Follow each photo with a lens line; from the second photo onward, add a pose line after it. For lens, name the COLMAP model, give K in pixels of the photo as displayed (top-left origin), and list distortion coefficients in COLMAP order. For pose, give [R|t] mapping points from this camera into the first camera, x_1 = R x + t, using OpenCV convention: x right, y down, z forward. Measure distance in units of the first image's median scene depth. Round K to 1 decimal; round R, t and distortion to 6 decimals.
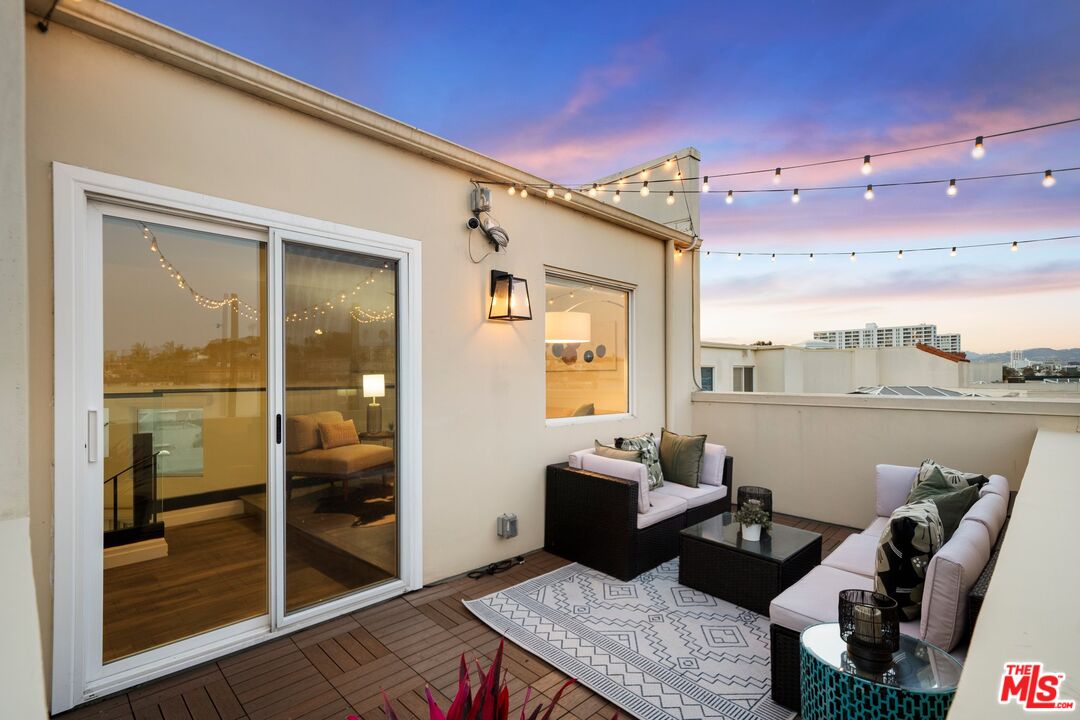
lens RADIAL K [[569.4, 0, 540.5], [0, 569.4, 374.9], [0, 0, 1]] dist [-0.002490, 0.000125]
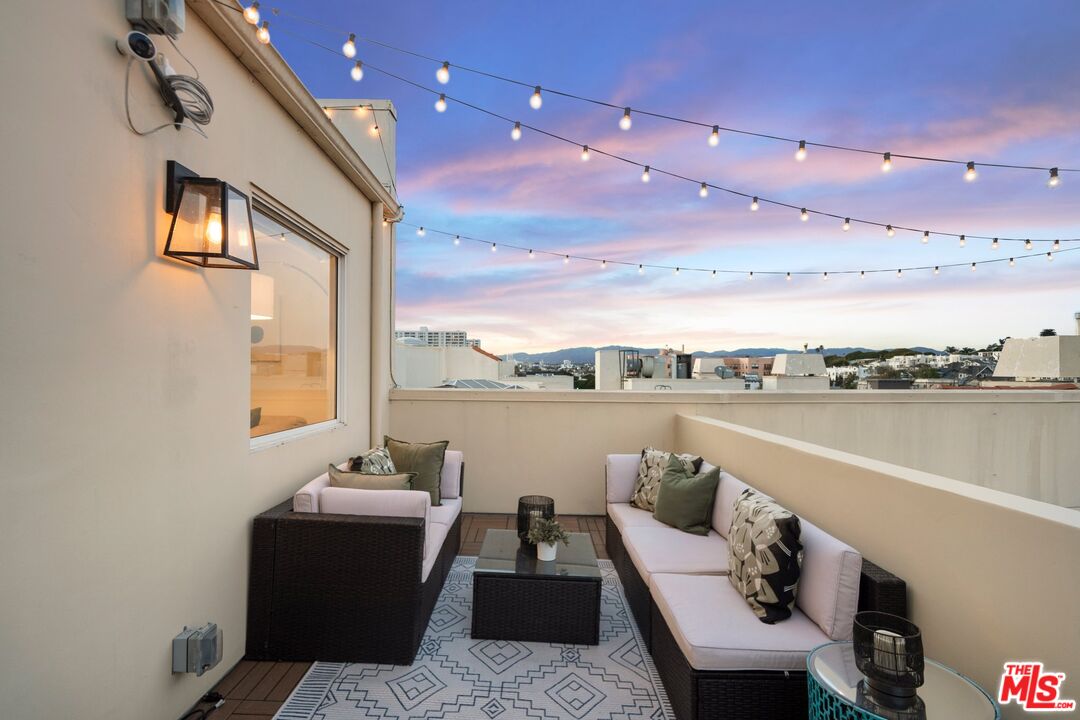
lens RADIAL K [[503.8, 0, 538.6], [0, 503.8, 371.7], [0, 0, 1]] dist [0.005617, 0.000341]
pose [[0.663709, 0.009311, 0.747933, -0.202931], [-0.014561, 0.999894, 0.000473, 0.000248], [-0.747849, -0.011205, 0.663774, 0.451531]]
